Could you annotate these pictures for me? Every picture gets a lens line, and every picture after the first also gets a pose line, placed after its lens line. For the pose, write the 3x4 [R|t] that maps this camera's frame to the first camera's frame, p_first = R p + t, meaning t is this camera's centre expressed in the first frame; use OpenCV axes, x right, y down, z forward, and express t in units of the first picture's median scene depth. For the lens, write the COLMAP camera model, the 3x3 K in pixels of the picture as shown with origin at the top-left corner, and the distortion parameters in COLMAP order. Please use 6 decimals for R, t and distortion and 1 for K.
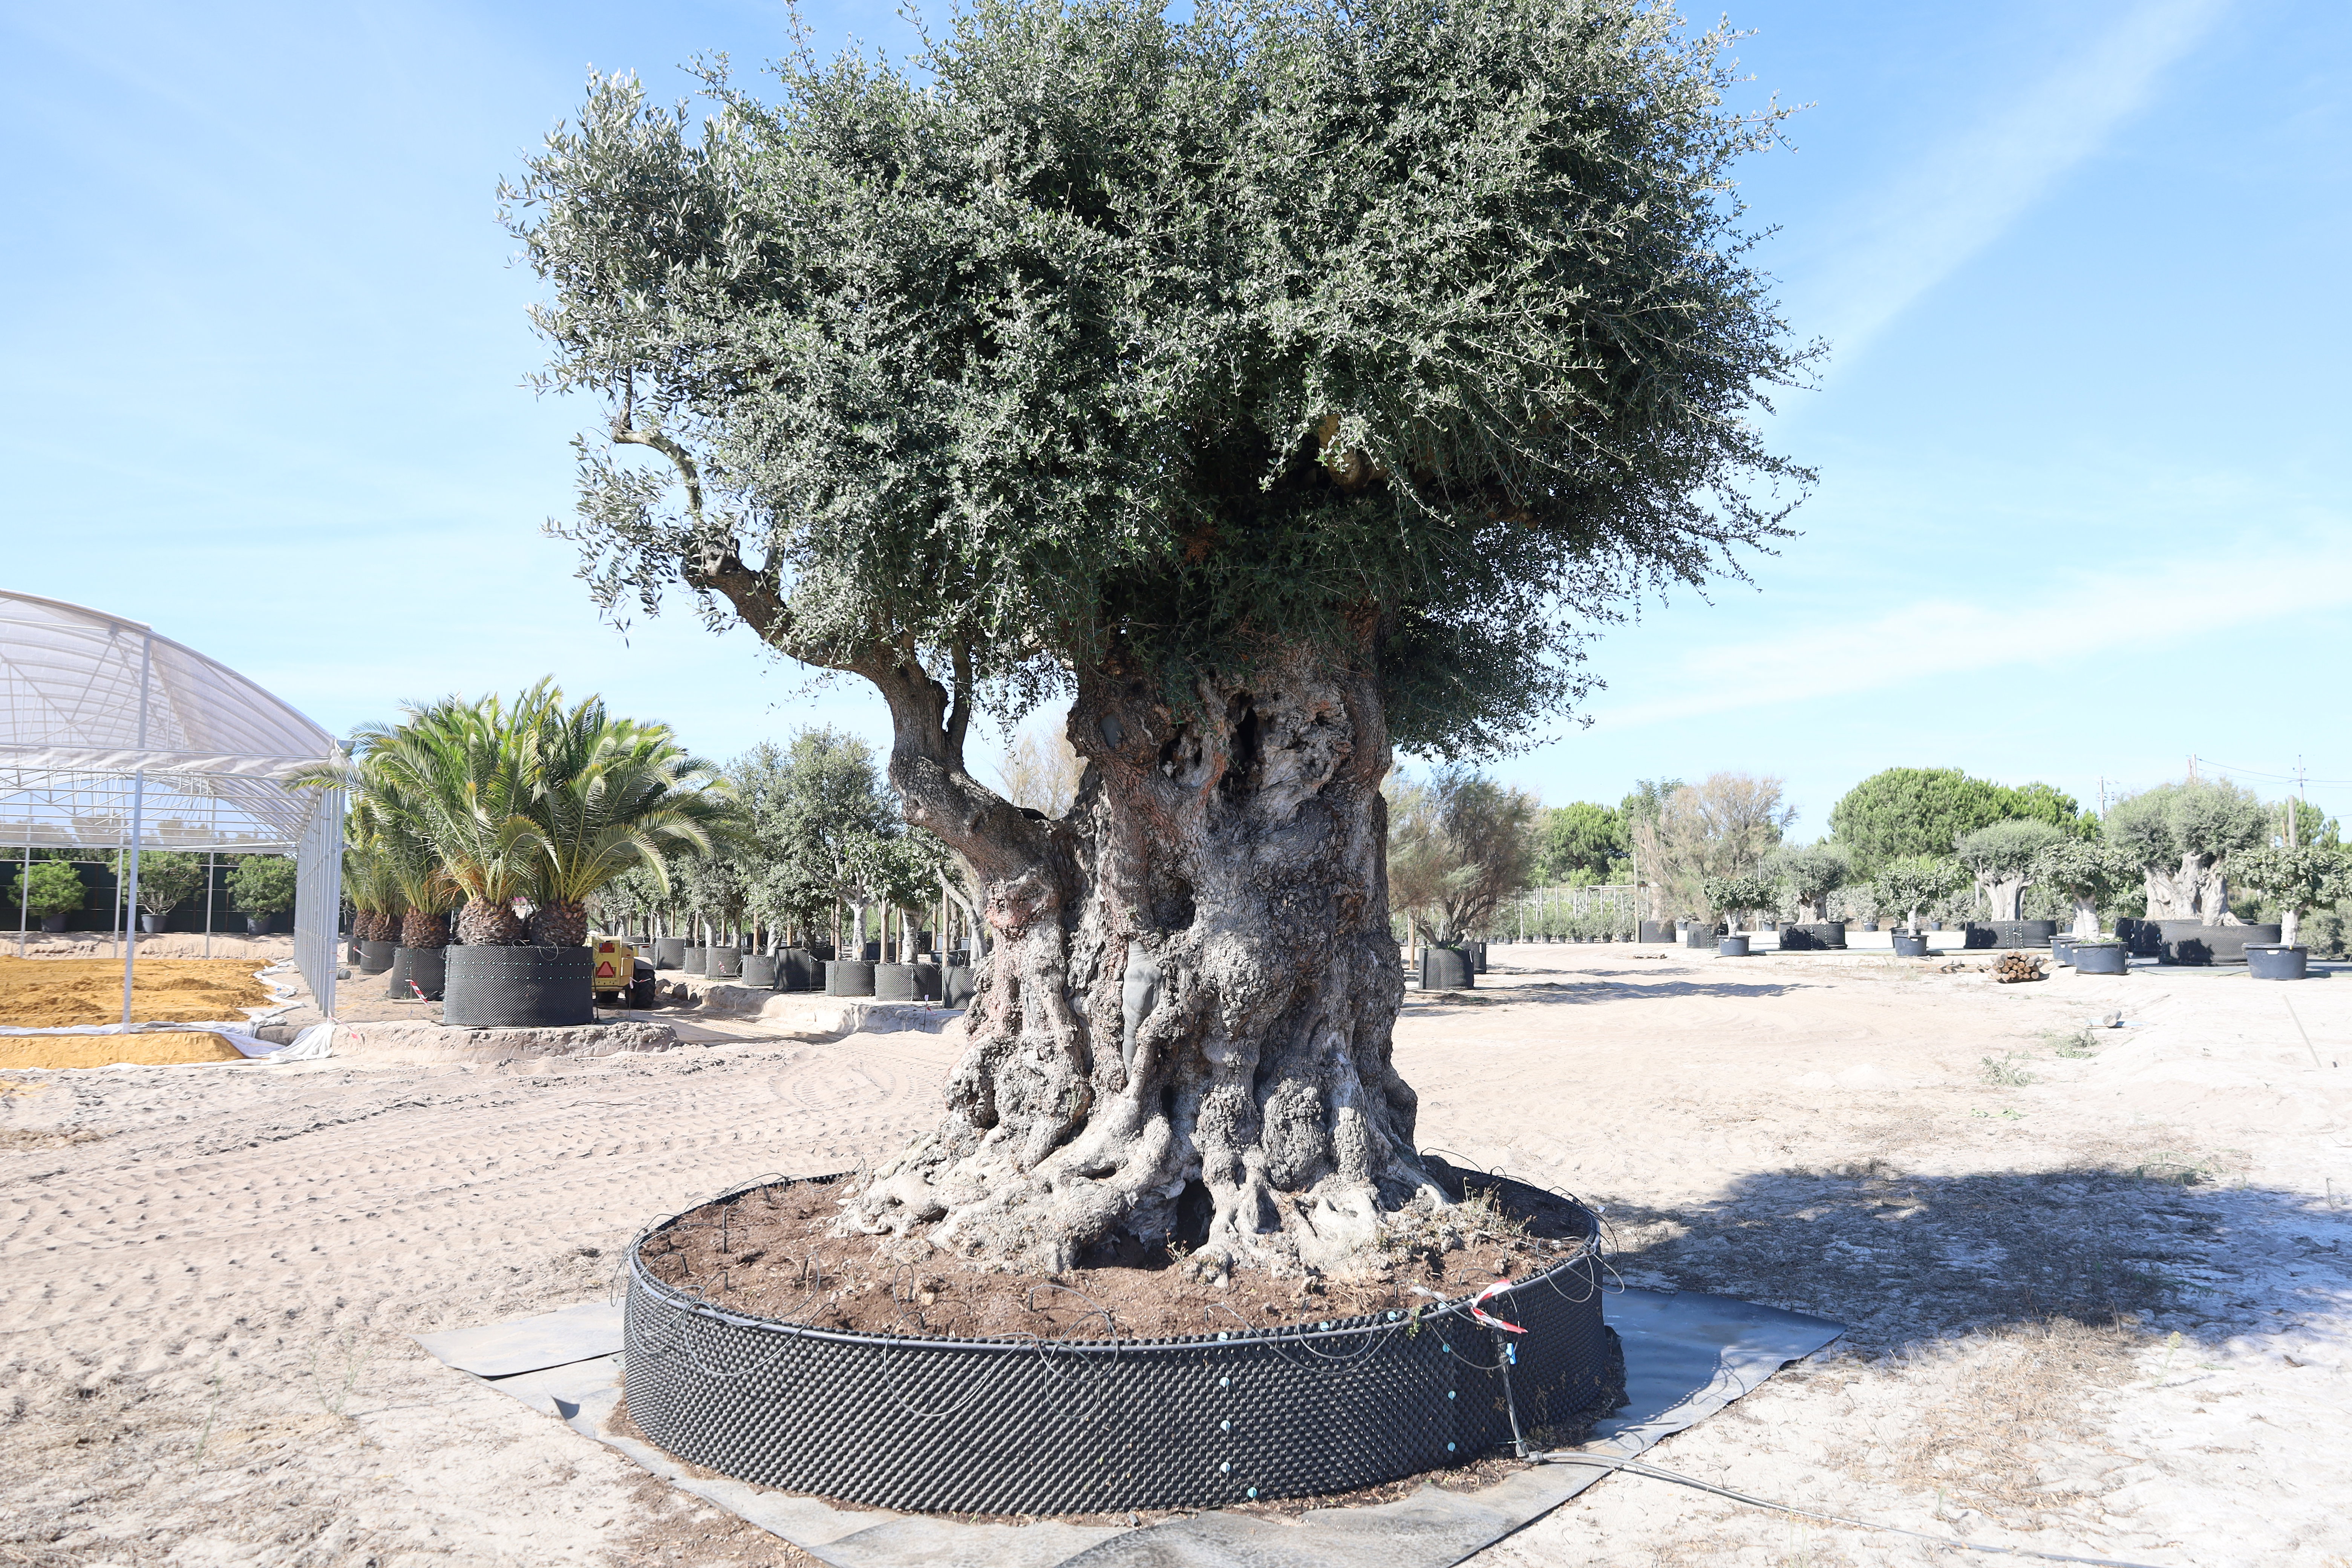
lens RADIAL K [[1631.1, 0, 1166.4], [0, 1631.1, 784.8], [0, 0, 1]] dist [-0.009490, -0.000574]
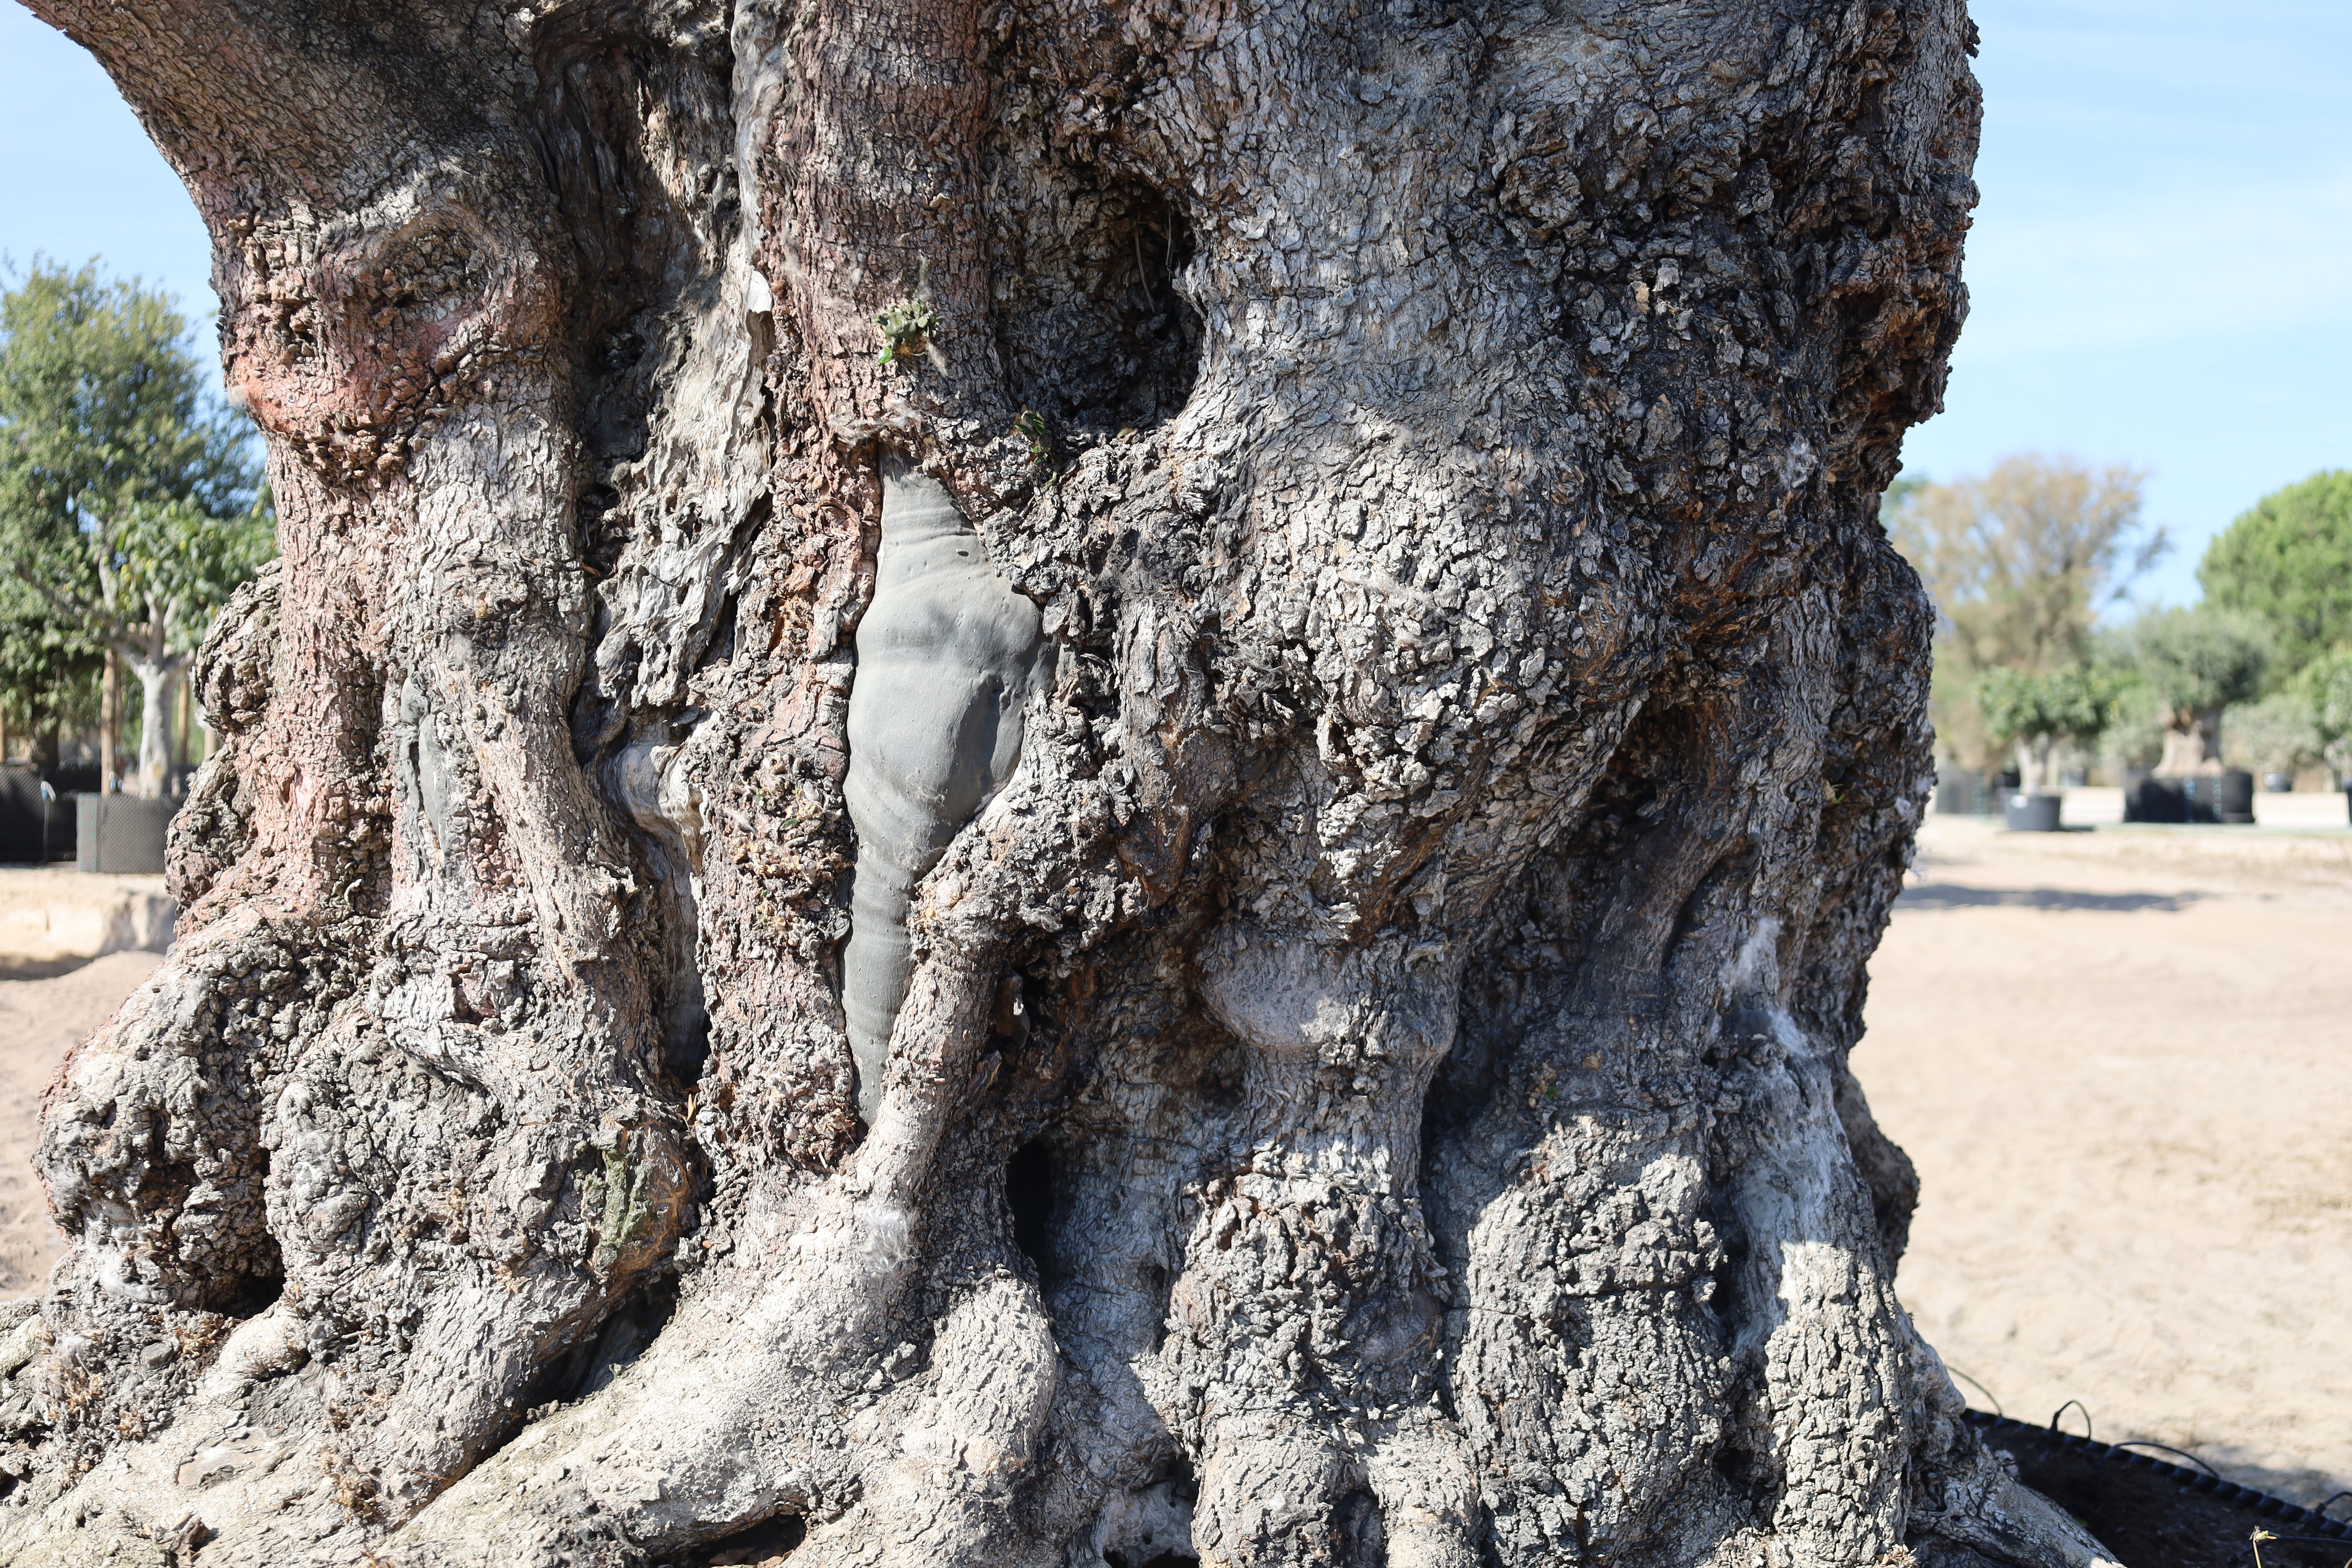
lens RADIAL K [[3358.7, 0, 1178.1], [0, 3358.7, 779.8], [0, 0, 1]] dist [0.015808, 0.000000]
pose [[0.994949, 0.021093, 0.098137, -0.026516], [-0.030035, 0.995438, 0.090557, 0.092217], [-0.095779, -0.093047, 0.991044, 0.542694]]
